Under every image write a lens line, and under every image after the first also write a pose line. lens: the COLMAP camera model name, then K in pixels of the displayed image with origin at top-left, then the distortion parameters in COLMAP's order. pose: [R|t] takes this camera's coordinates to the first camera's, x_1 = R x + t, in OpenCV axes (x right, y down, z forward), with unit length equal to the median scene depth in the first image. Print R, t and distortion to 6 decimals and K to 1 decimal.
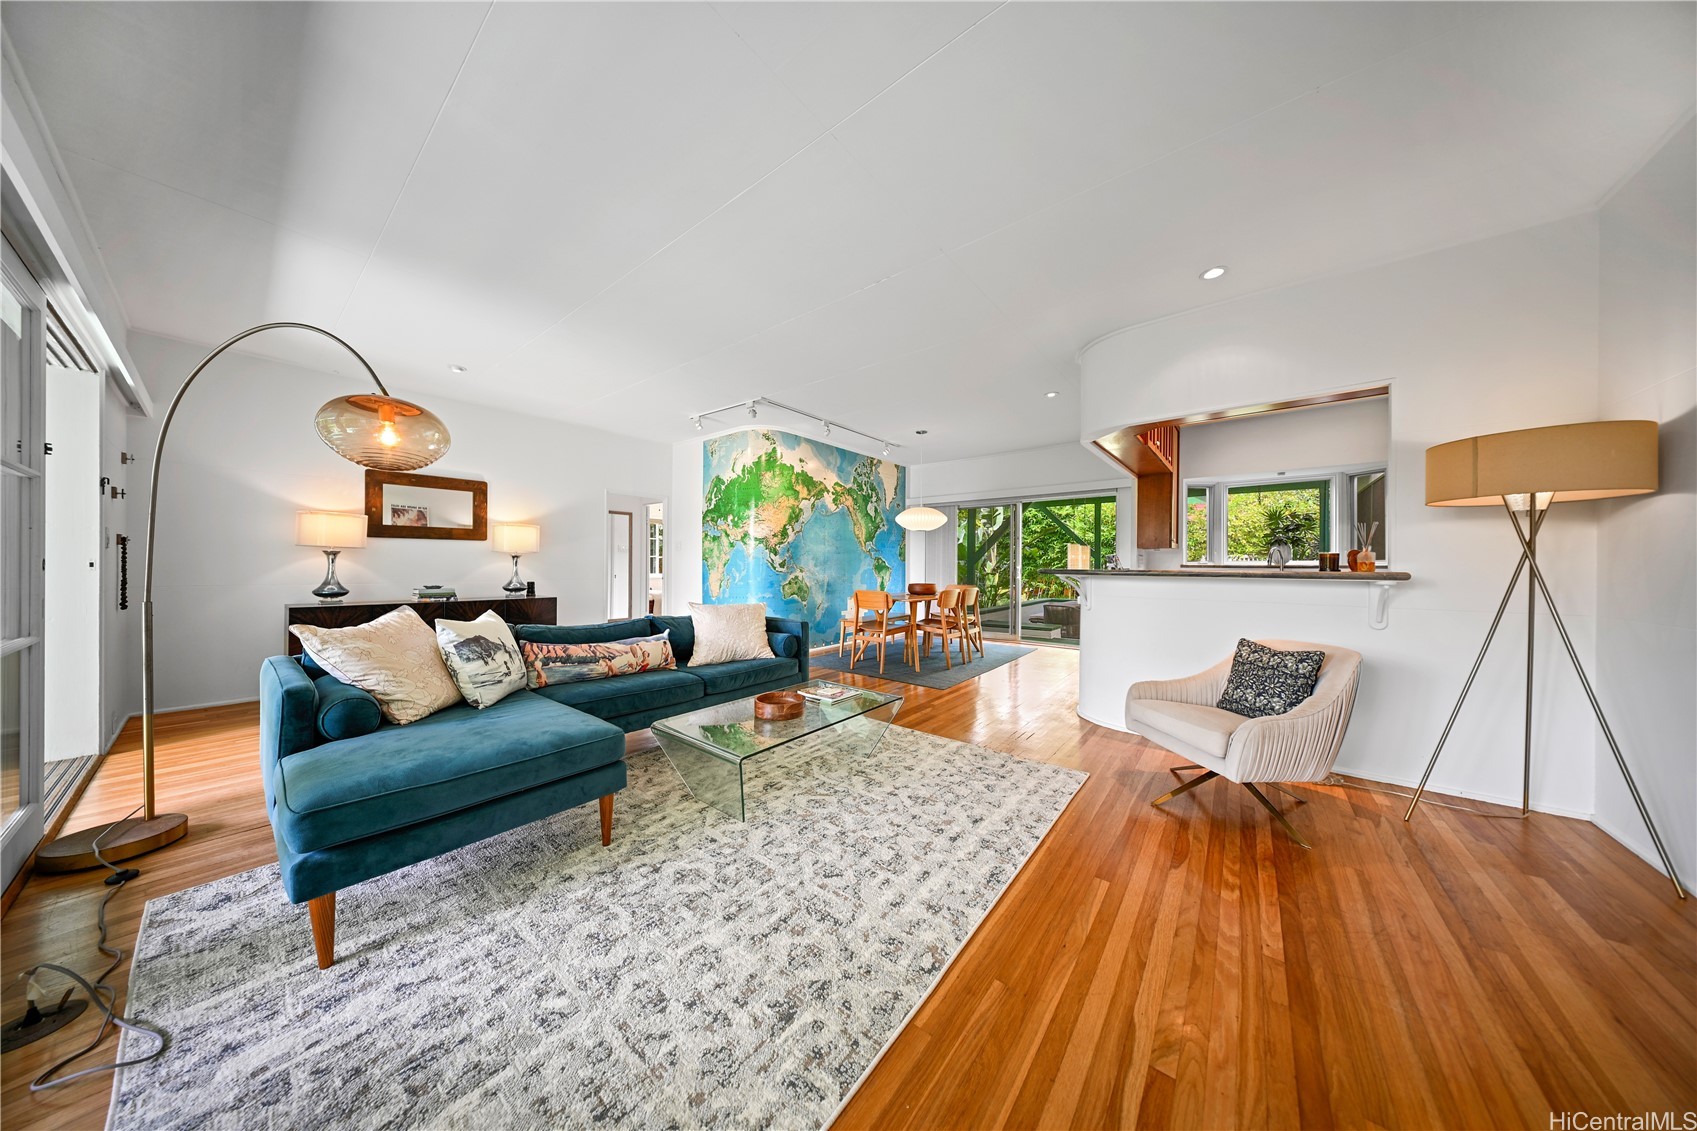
lens RADIAL K [[498.7, 0, 848.8], [0, 498.7, 563.7], [0, 0, 1]] dist [0.000588, 0.000007]
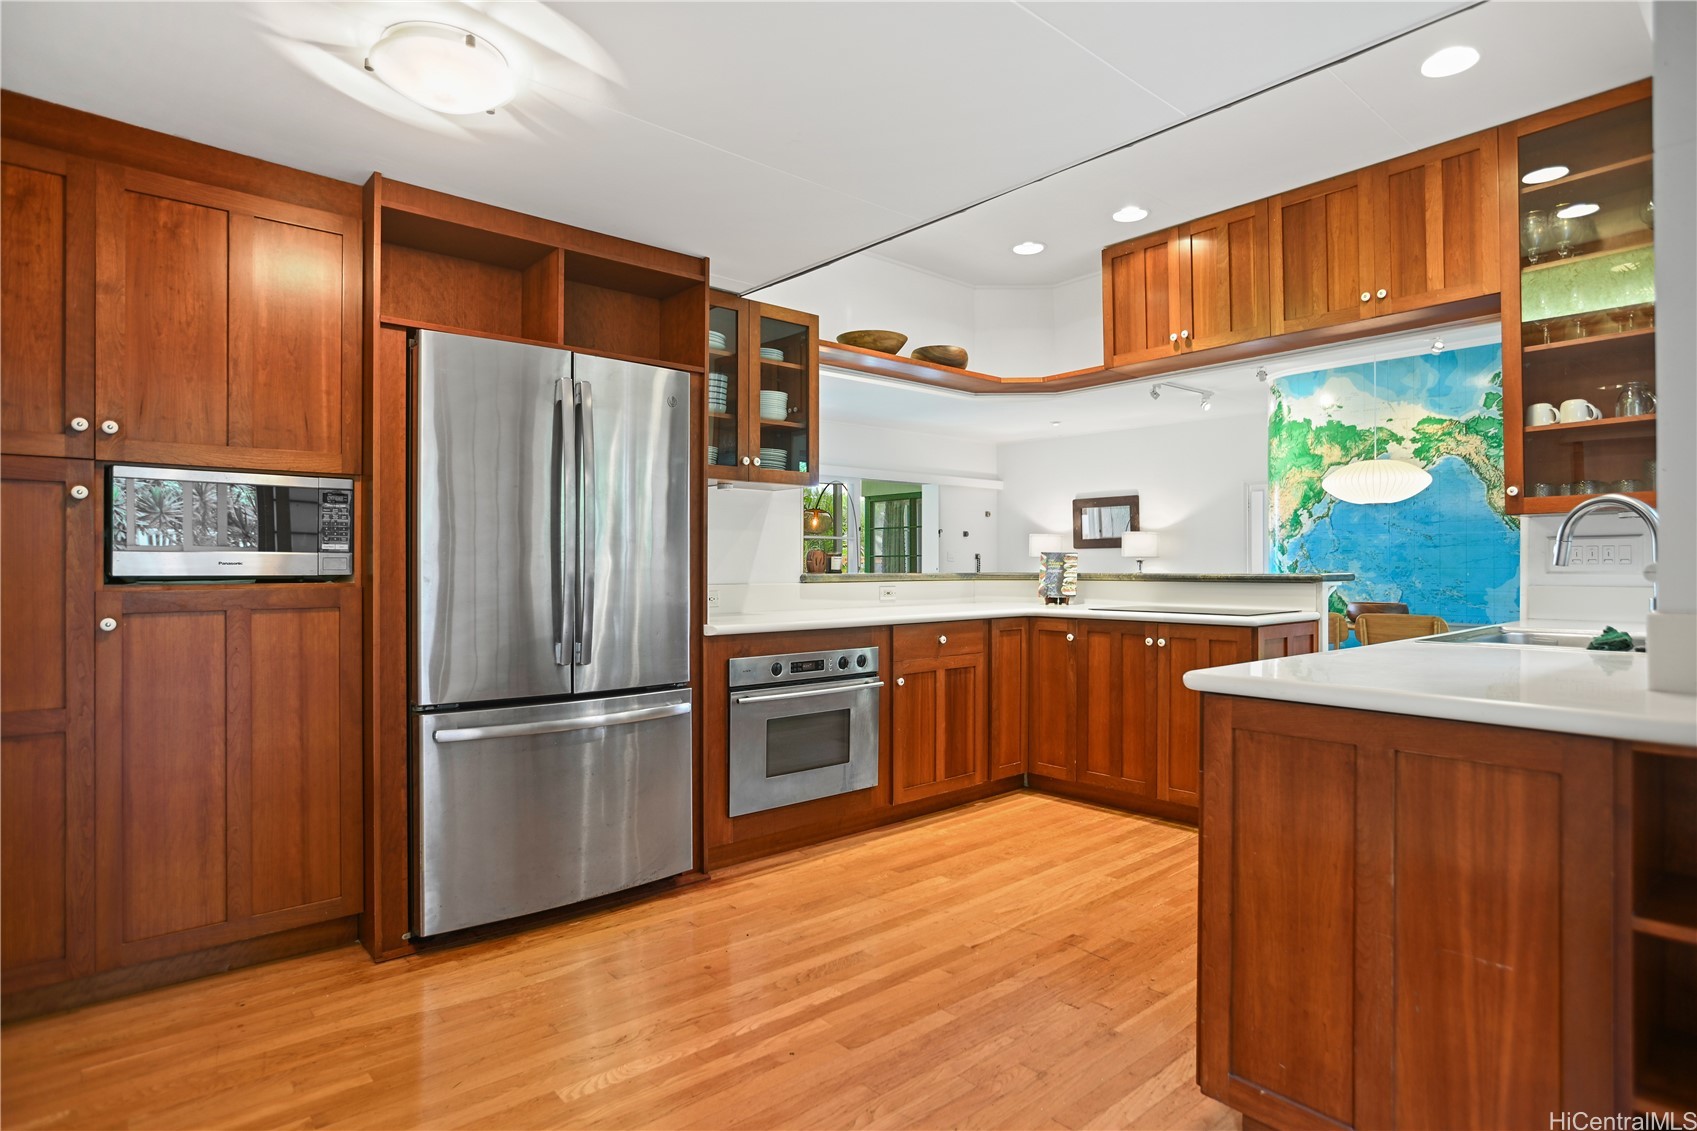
lens RADIAL K [[889.0, 0, 854.1], [0, 889.0, 562.9], [0, 0, 1]] dist [-0.002953, -0.000235]
pose [[-0.178522, -0.010899, -0.983876, 1.152550], [-0.003591, 0.999939, -0.010426, 0.009937], [0.983929, 0.001672, -0.178550, 0.607946]]
